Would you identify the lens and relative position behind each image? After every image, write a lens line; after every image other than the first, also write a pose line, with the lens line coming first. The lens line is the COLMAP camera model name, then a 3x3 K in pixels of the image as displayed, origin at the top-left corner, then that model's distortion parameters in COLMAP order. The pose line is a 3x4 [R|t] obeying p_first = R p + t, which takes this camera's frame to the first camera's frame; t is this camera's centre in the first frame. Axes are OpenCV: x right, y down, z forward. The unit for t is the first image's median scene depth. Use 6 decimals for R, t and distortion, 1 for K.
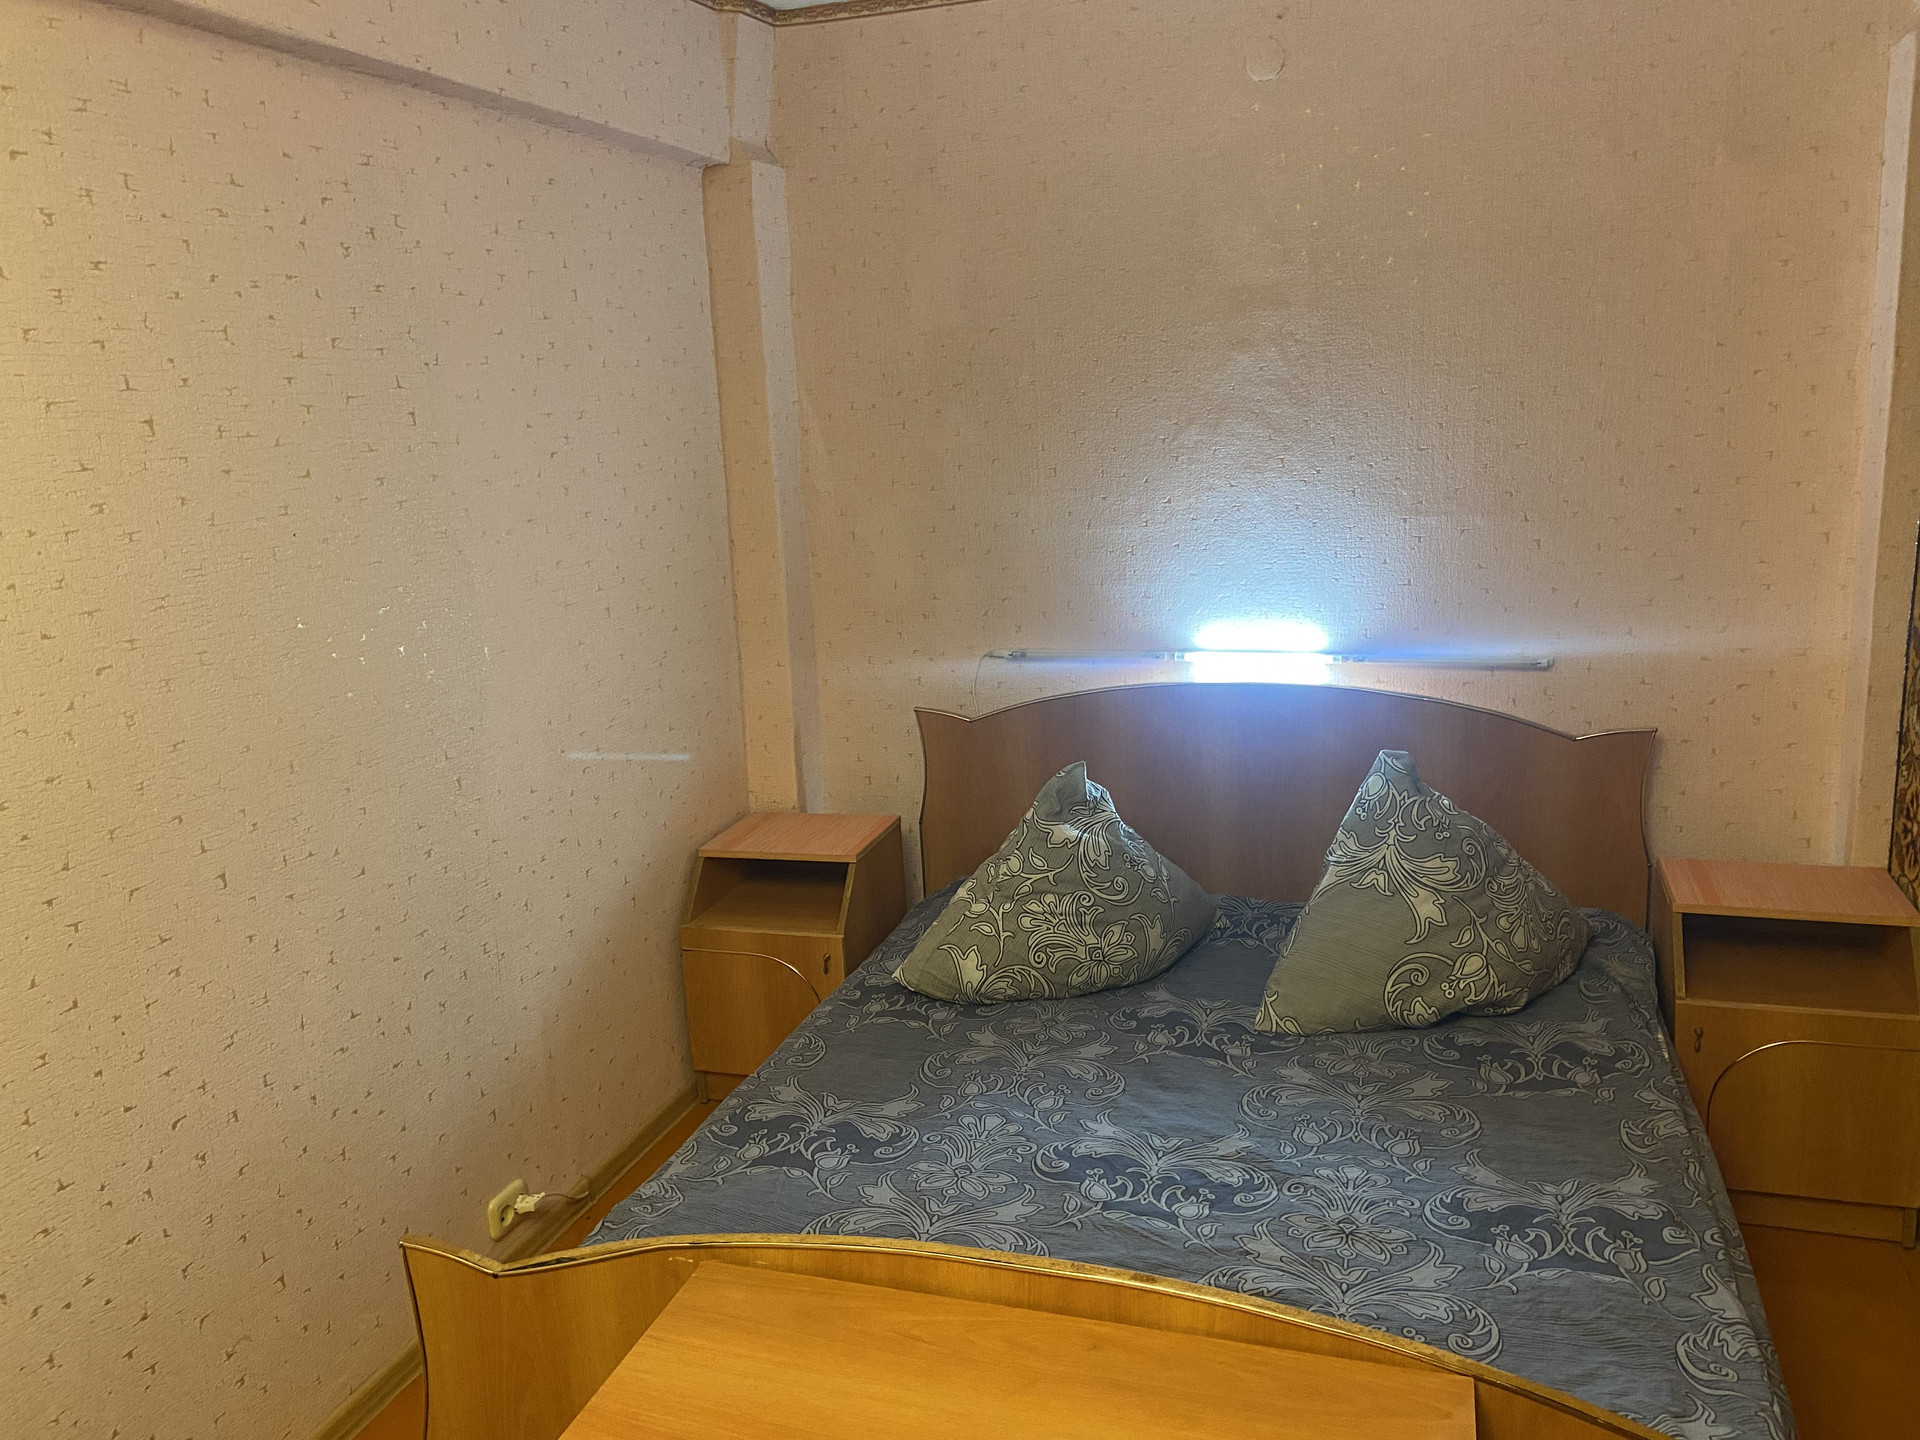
lens RADIAL K [[1442.9, 0, 954.6], [0, 1442.9, 687.9], [0, 0, 1]] dist [0.129636, -0.160383]
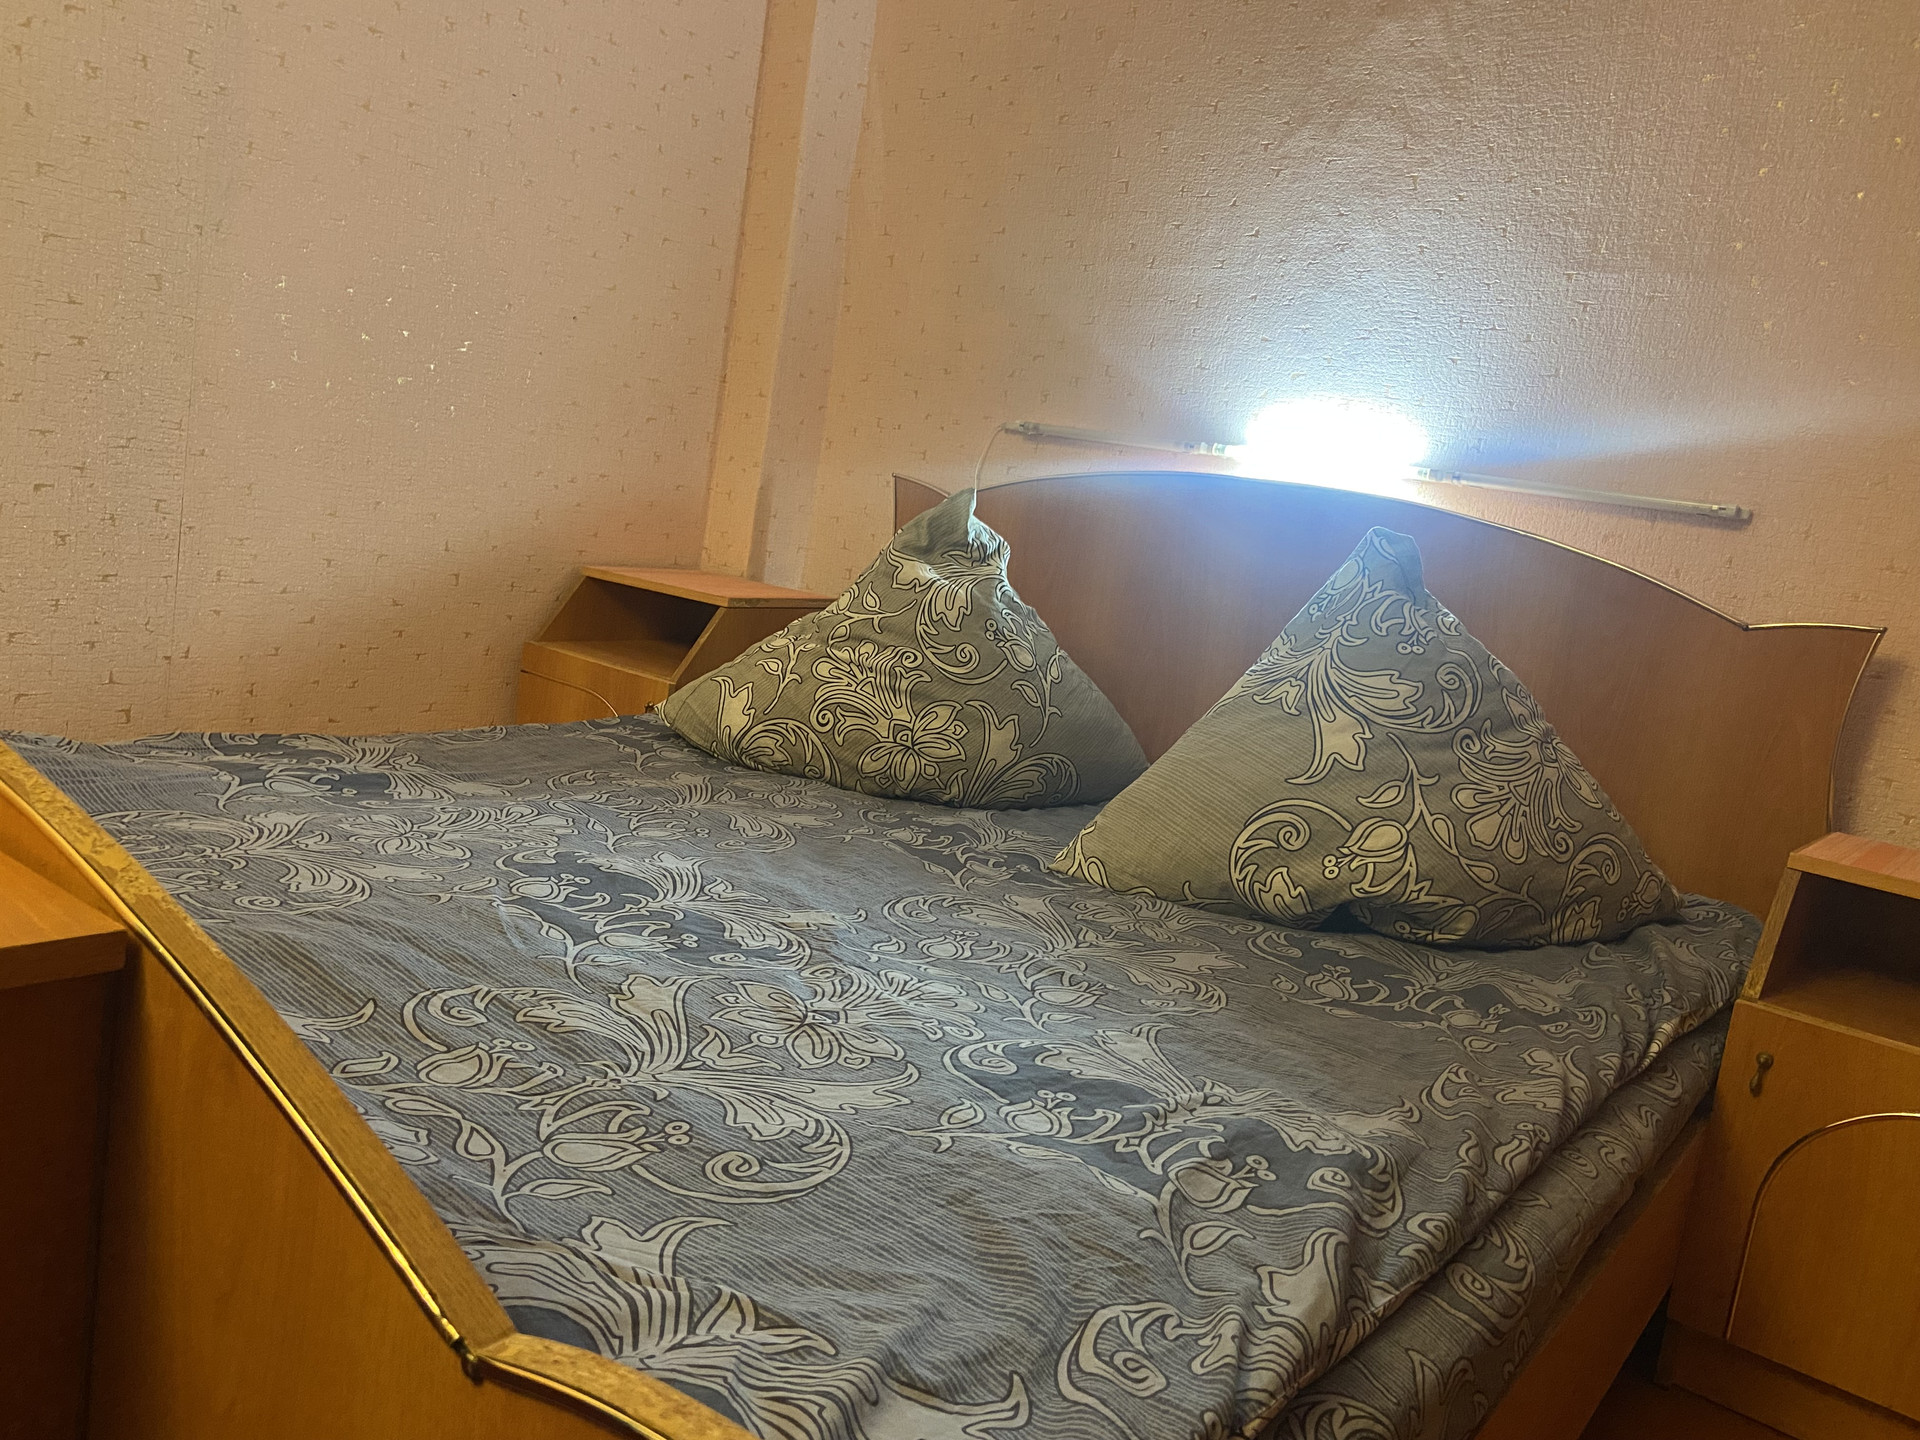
lens RADIAL K [[1442.9, 0, 954.6], [0, 1442.9, 687.9], [0, 0, 1]] dist [0.129636, -0.160383]
pose [[0.926519, 0.232708, -0.295652, 0.325831], [-0.252525, 0.967121, -0.030145, 0.176761], [0.278916, 0.102589, 0.954820, 0.332995]]
